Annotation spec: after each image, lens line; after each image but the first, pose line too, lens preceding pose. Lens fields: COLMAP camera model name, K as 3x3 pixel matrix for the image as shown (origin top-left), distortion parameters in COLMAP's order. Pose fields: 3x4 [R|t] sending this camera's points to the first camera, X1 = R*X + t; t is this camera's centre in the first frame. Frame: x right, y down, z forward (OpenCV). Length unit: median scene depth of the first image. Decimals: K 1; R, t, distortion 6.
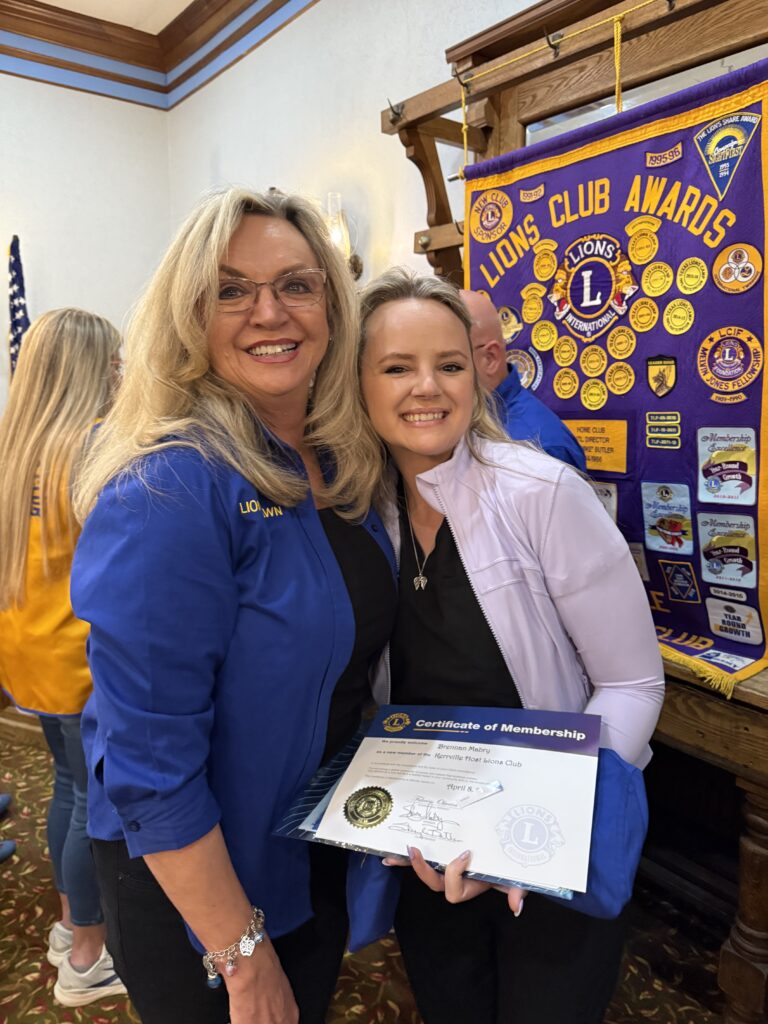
lens RADIAL K [[763.0, 0, 384.9], [0, 763.0, 510.0], [0, 0, 1]] dist [-0.011680, 0.012866]
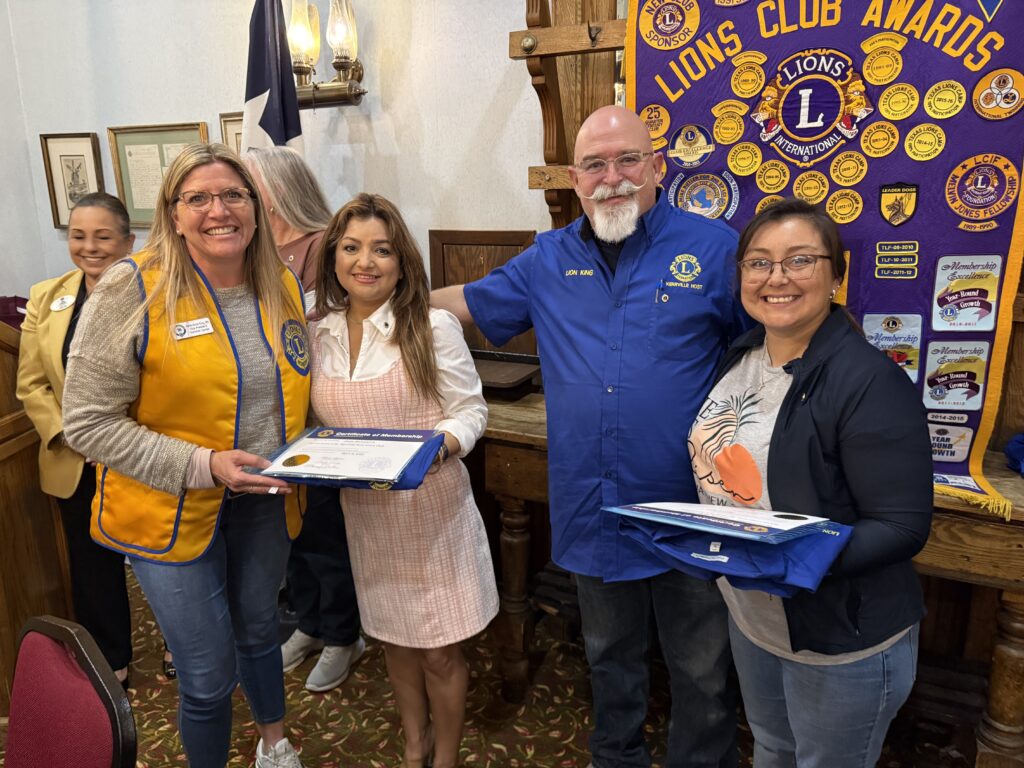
lens RADIAL K [[763.0, 0, 506.6], [0, 763.0, 384.1], [0, 0, 1]] dist [-0.011680, 0.012866]
pose [[0.906165, -0.101451, 0.410576, -0.507141], [0.075783, 0.994040, 0.078363, -0.061053], [-0.416079, -0.039895, 0.908453, 0.314397]]
